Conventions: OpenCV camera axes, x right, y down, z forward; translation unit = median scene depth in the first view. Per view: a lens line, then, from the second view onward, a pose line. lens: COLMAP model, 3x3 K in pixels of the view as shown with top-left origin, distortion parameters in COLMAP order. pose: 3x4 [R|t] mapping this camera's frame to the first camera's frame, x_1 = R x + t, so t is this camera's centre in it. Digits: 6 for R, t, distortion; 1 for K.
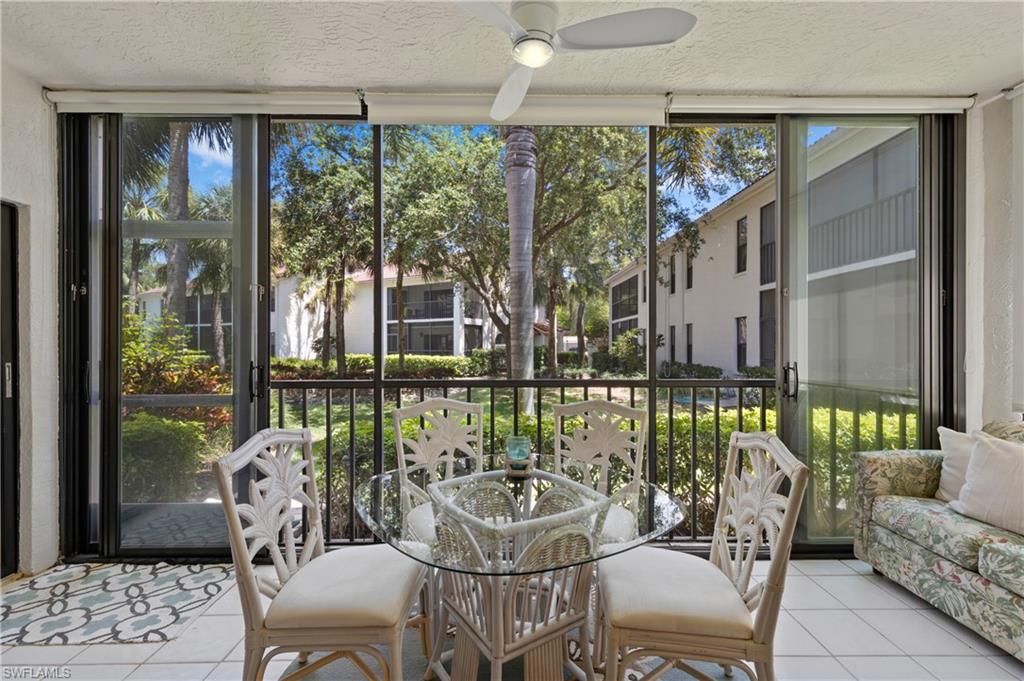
lens RADIAL K [[424.9, 0, 519.3], [0, 424.9, 345.4], [0, 0, 1]] dist [0.002354, -0.000170]
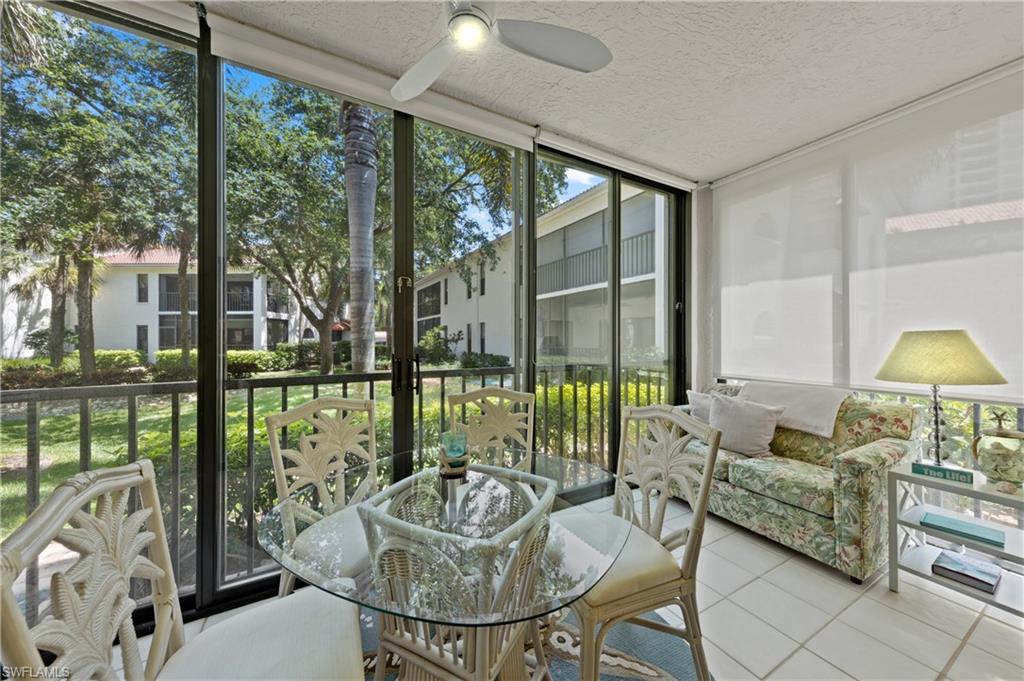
lens RADIAL K [[350.2, 0, 512.0], [0, 350.2, 340.5], [0, 0, 1]] dist [0.004557, -0.000127]
pose [[0.881132, -0.001640, 0.472867, -0.037470], [0.000401, 0.999996, 0.002719, 0.001100], [-0.472870, -0.002206, 0.881129, 0.035870]]
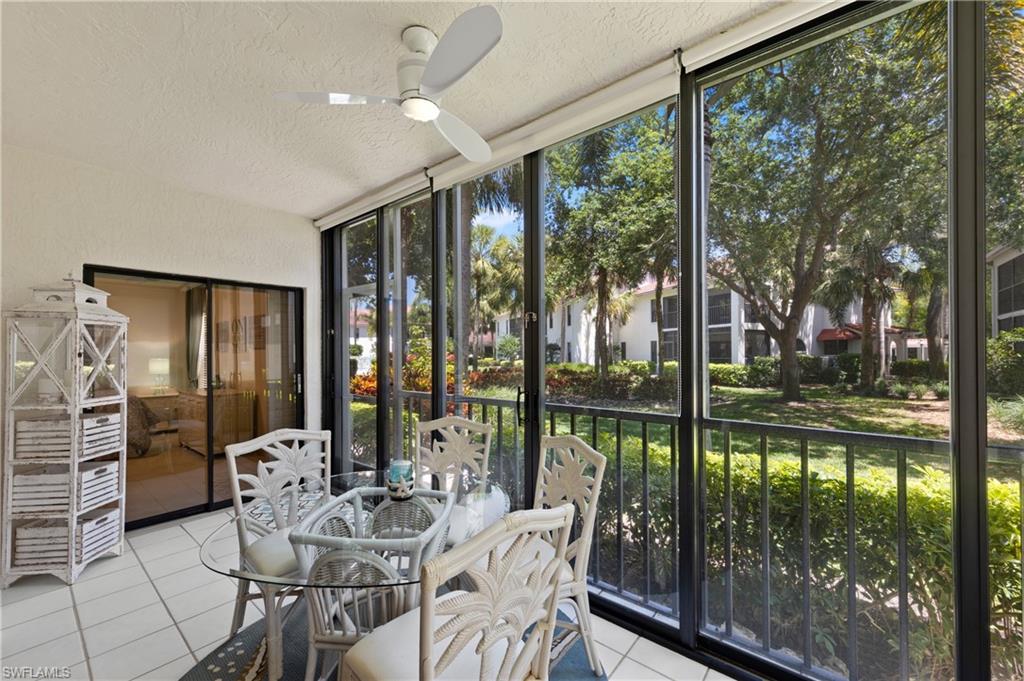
lens RADIAL K [[397.6, 0, 516.6], [0, 397.6, 350.3], [0, 0, 1]] dist [0.007602, 0.000020]
pose [[0.768124, -0.007307, -0.640259, 0.124581], [0.005477, 0.999973, -0.004842, -0.009720], [0.640277, 0.000212, 0.768144, 0.054401]]
